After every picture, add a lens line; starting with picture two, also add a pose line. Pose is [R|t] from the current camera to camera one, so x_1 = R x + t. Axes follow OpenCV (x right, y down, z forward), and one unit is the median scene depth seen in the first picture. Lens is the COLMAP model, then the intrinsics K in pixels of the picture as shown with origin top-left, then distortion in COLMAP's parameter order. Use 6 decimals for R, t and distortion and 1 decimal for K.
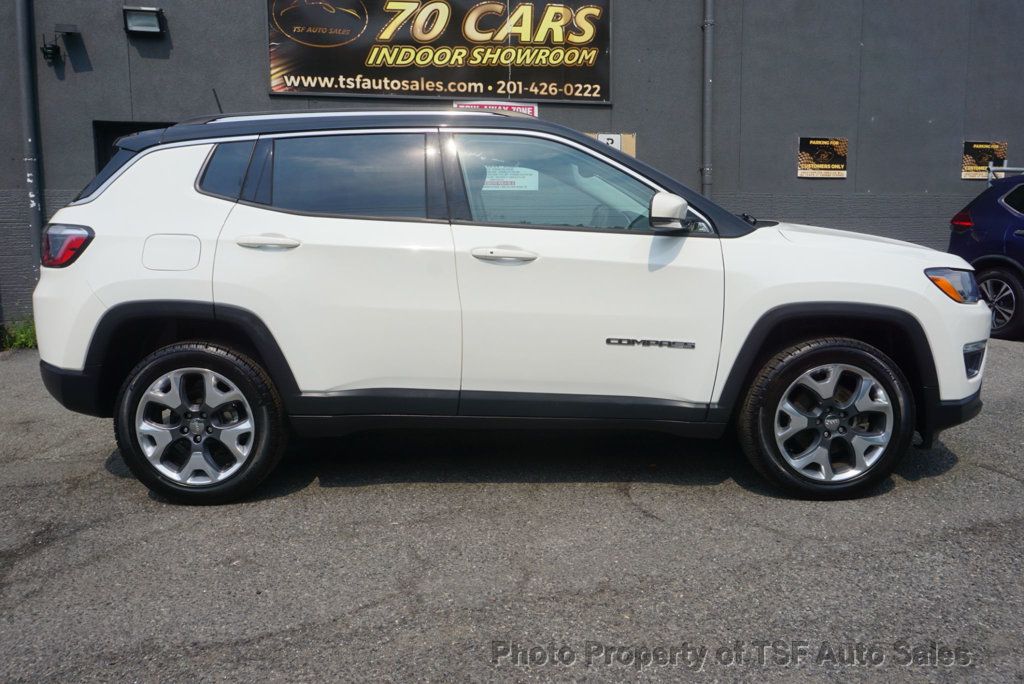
lens RADIAL K [[781.7, 0, 474.7], [0, 781.7, 341.2], [0, 0, 1]] dist [-0.013141, -0.006487]
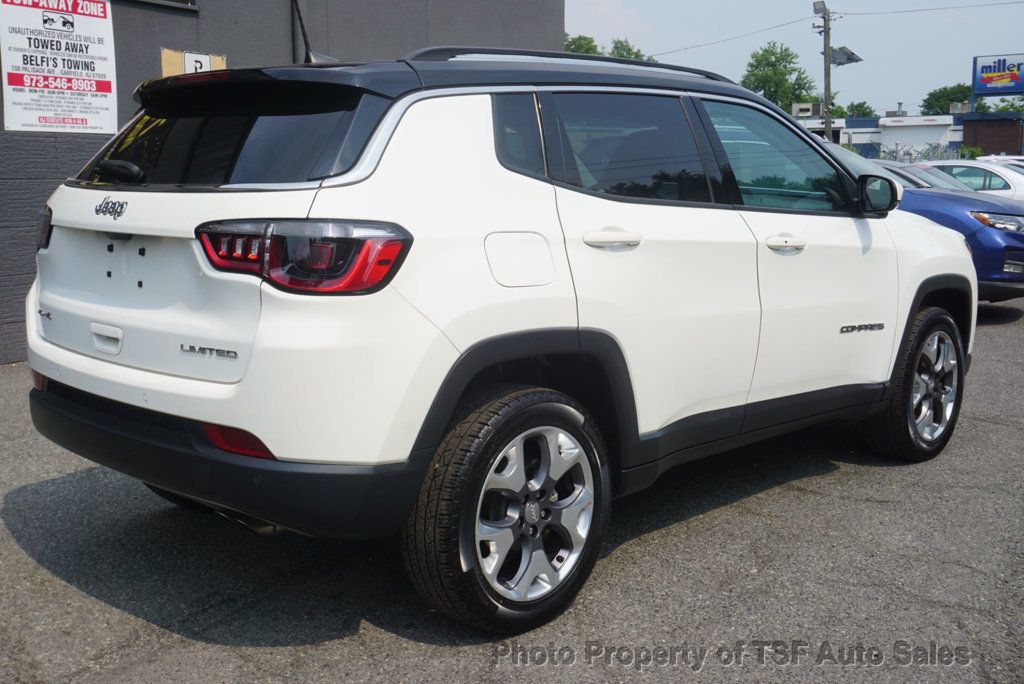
lens RADIAL K [[1167.1, 0, 512.0], [0, 1167.1, 342.0], [0, 0, 1]] dist [0.004677, 0.052923]
pose [[0.662699, -0.100967, 0.742048, -1.133558], [0.101861, 0.993814, 0.044255, -0.087563], [-0.741926, 0.046258, 0.668884, 0.336089]]
